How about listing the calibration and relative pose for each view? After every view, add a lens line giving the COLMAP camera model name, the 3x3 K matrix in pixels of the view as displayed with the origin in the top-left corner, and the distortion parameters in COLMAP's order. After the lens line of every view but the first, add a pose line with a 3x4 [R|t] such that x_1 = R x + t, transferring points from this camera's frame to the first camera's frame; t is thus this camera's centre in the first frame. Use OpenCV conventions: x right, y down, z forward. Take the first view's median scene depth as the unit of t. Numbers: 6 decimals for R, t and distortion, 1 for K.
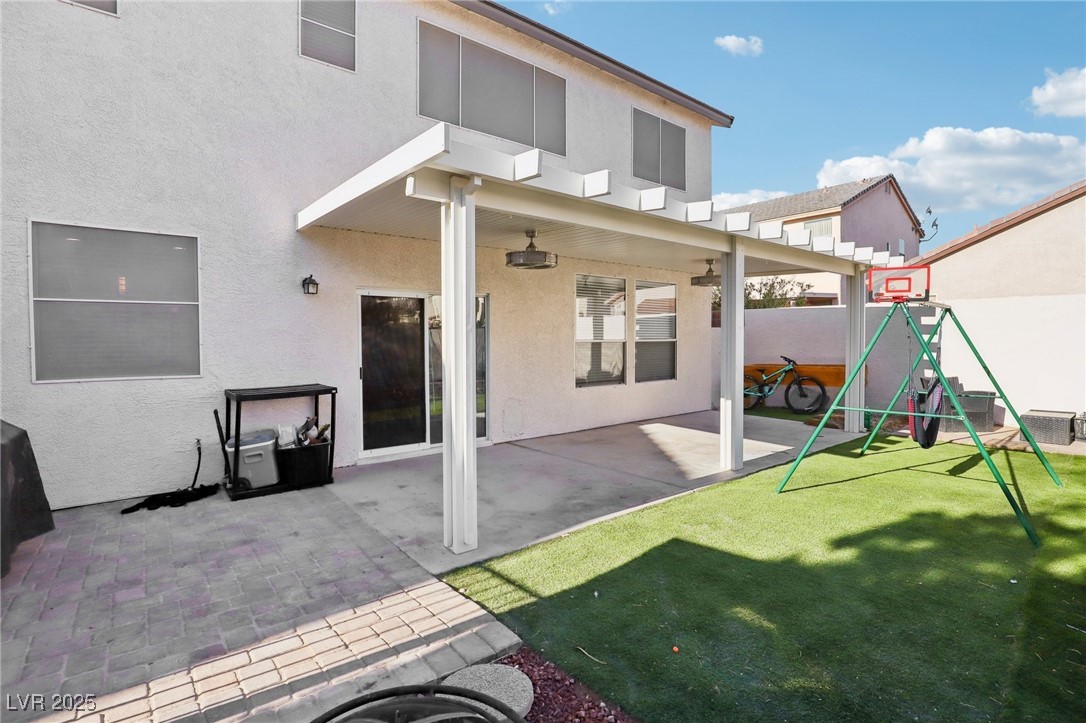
lens RADIAL K [[529.0, 0, 545.4], [0, 529.0, 347.9], [0, 0, 1]] dist [-0.024514, 0.000852]
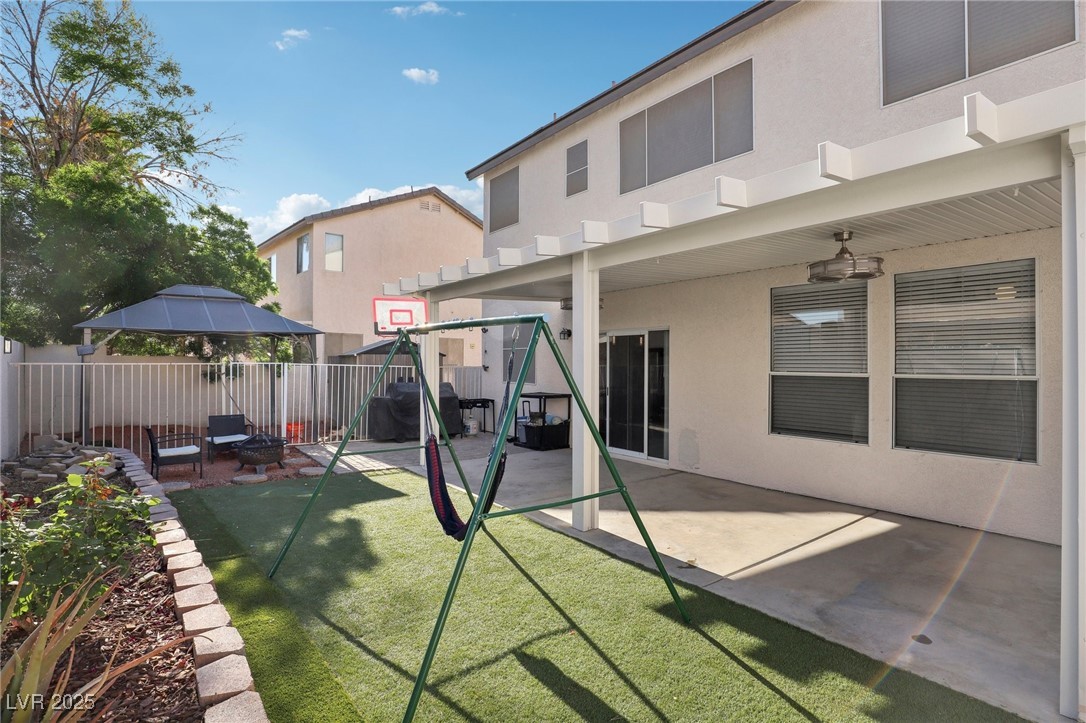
lens RADIAL K [[544.8, 0, 543.0], [0, 544.8, 361.5], [0, 0, 1]] dist [-0.046461, 0.000058]
pose [[-0.068467, 0.000595, -0.997653, 1.867890], [-0.023421, 0.999723, 0.002204, -0.052392], [0.997378, 0.023517, -0.068434, 1.531674]]
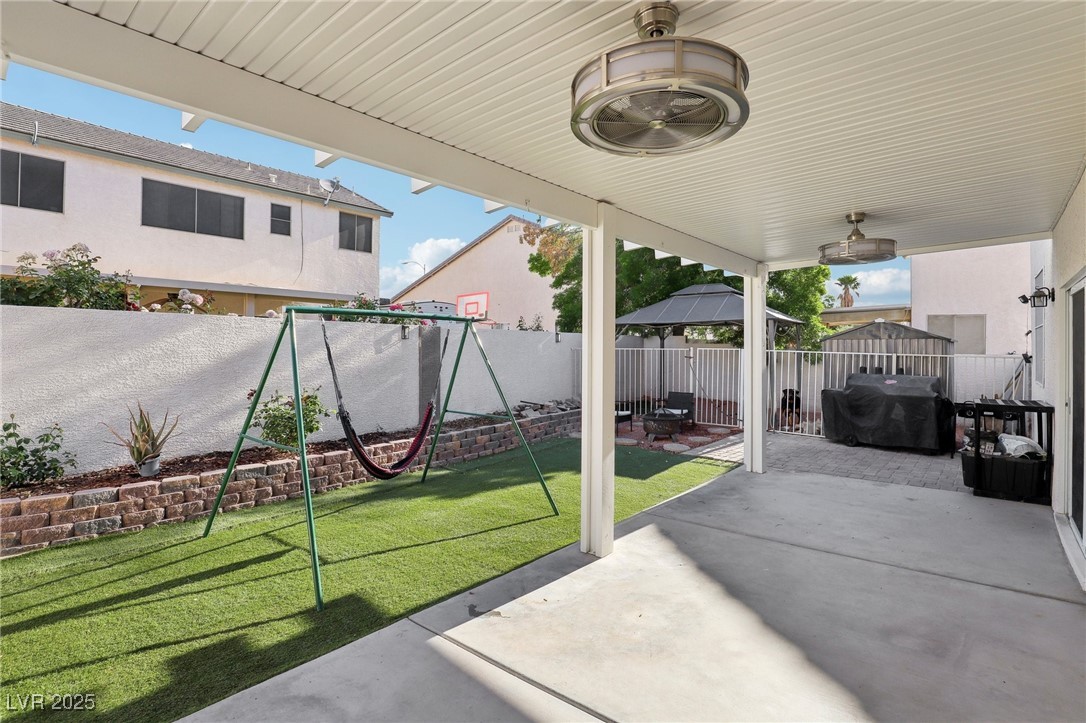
lens RADIAL K [[521.3, 0, 545.0], [0, 521.3, 349.1], [0, 0, 1]] dist [-0.030940, 0.001118]
pose [[-0.984019, -0.002157, -0.178051, 0.778869], [-0.006553, 0.999688, 0.024102, -0.070040], [0.177943, 0.024884, -0.983726, 2.577855]]
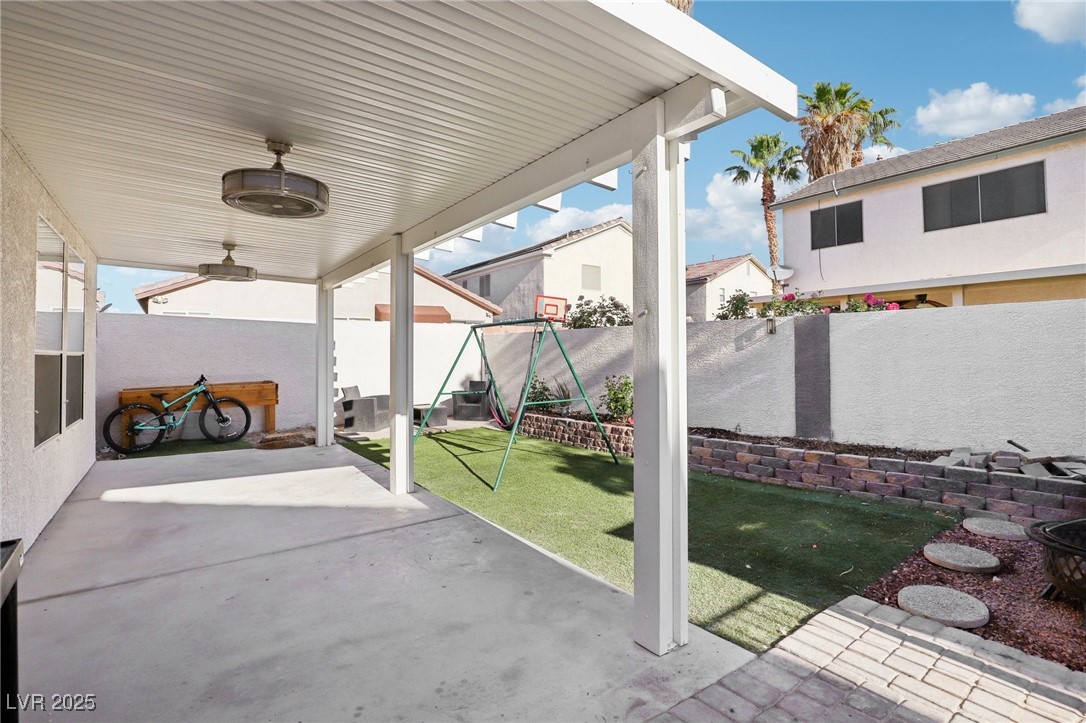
lens RADIAL K [[522.4, 0, 548.0], [0, 522.4, 366.4], [0, 0, 1]] dist [-0.042438, 0.008690]
pose [[0.044467, -0.014091, 0.998911, -0.851187], [0.025320, 0.999595, 0.012973, 0.014550], [-0.998690, 0.024716, 0.044806, 1.145668]]
